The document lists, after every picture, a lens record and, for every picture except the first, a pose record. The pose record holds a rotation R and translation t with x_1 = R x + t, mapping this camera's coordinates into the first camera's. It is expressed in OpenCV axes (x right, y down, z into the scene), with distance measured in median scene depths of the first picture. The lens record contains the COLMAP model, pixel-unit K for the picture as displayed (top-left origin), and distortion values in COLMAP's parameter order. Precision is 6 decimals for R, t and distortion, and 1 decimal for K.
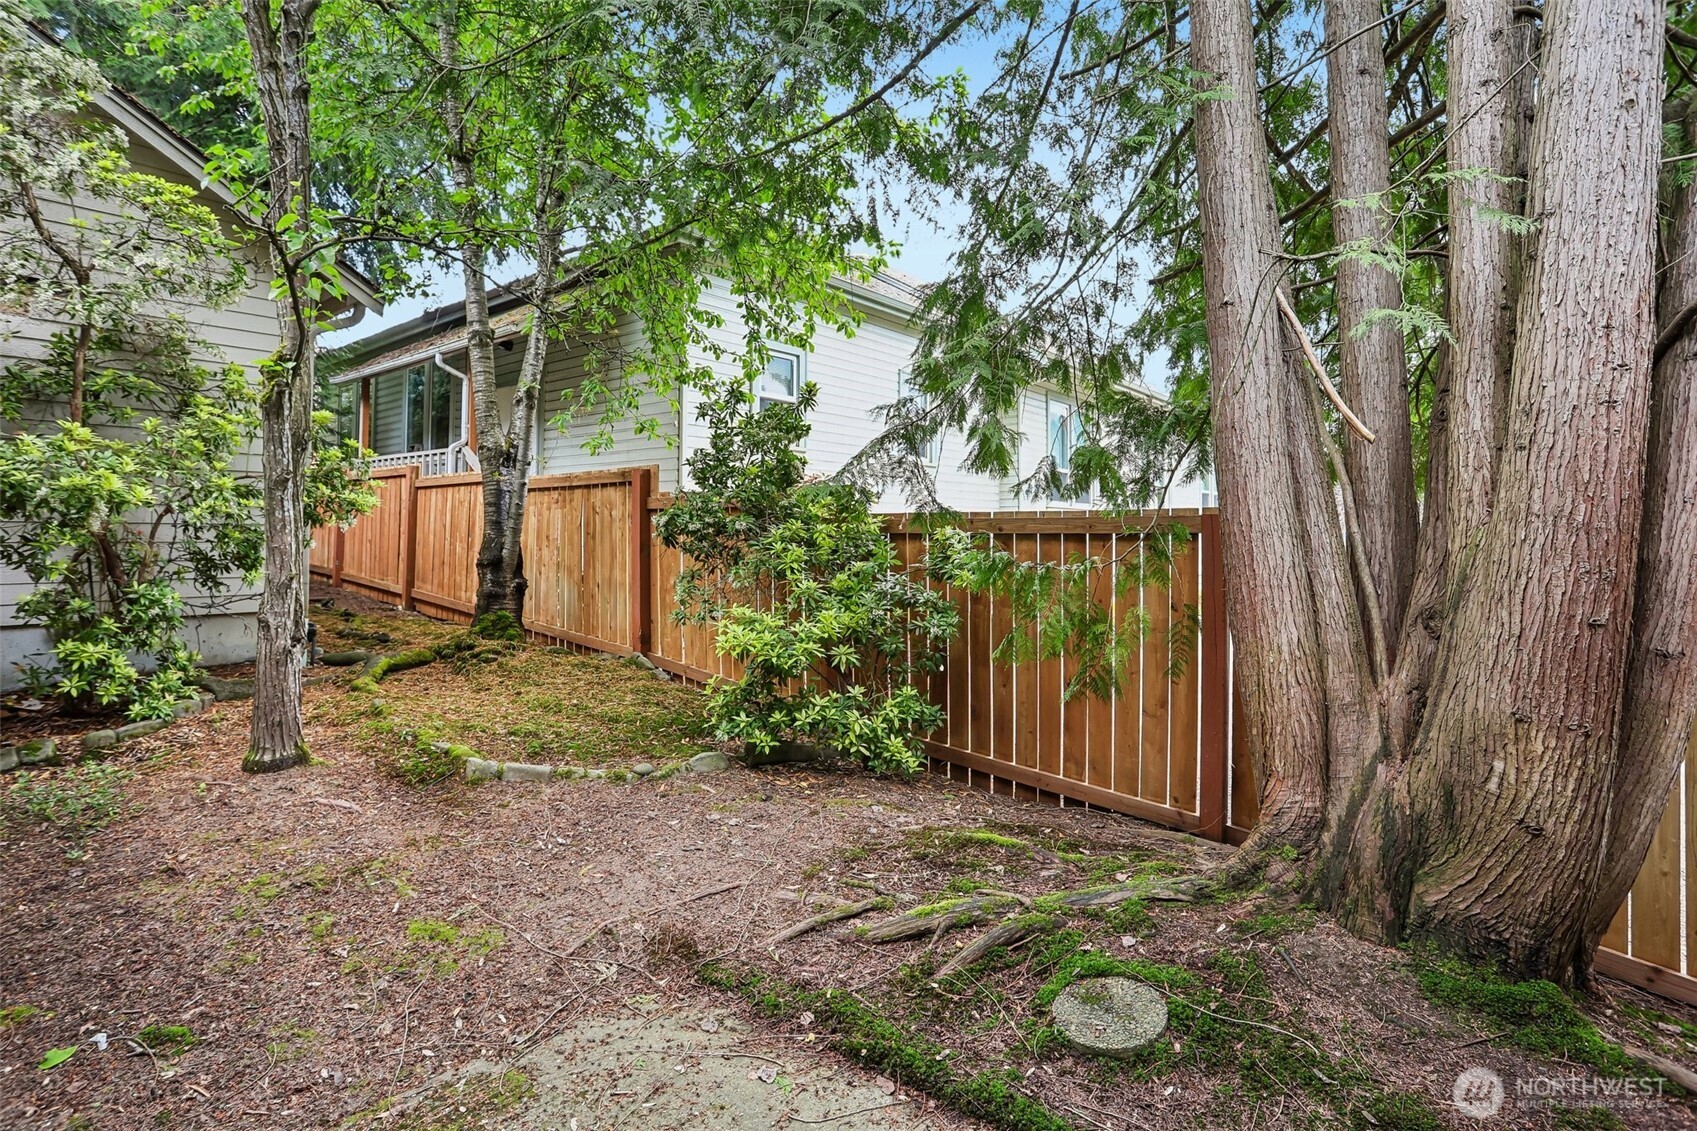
lens RADIAL K [[841.9, 0, 843.8], [0, 841.9, 555.9], [0, 0, 1]] dist [-0.061528, 0.028833]
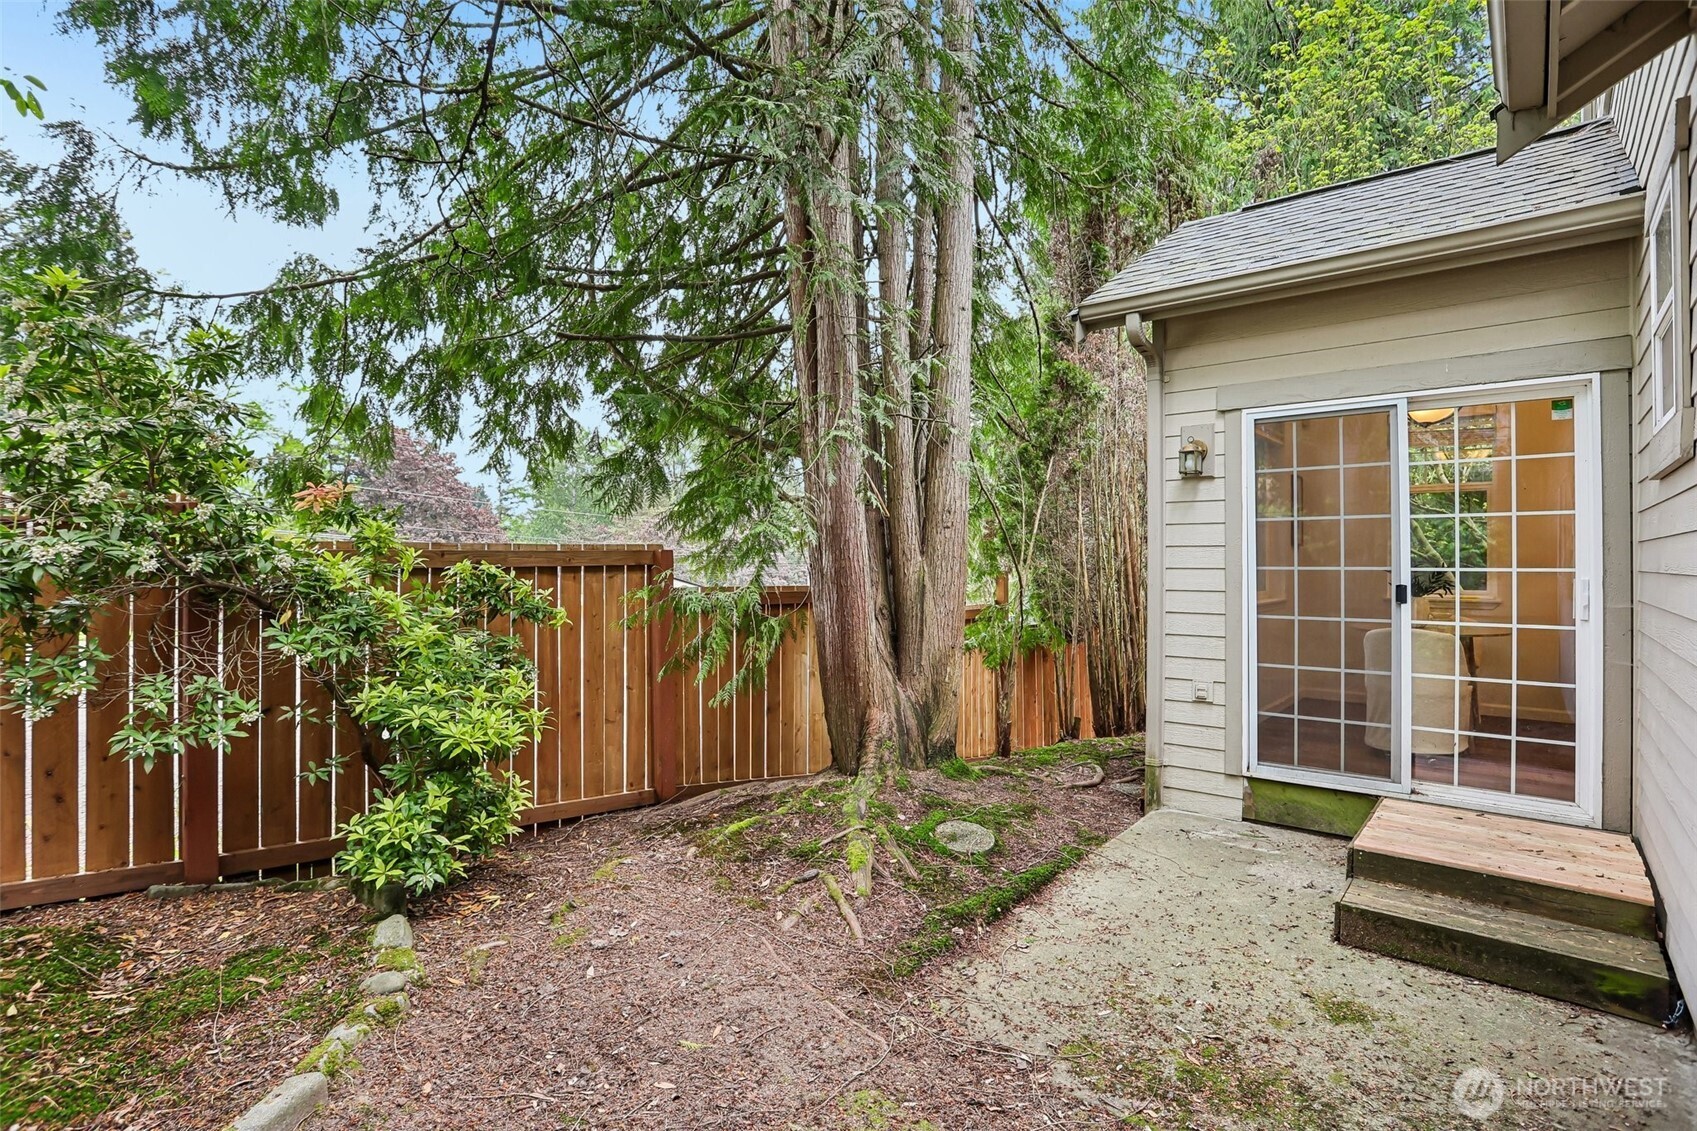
lens RADIAL K [[841.9, 0, 842.5], [0, 841.9, 559.3], [0, 0, 1]] dist [-0.061528, 0.028833]
pose [[-0.012581, -0.003591, 0.999914, -1.220268], [0.014977, 0.999881, 0.003779, -0.052925], [-0.999809, 0.015023, -0.012526, 1.037479]]
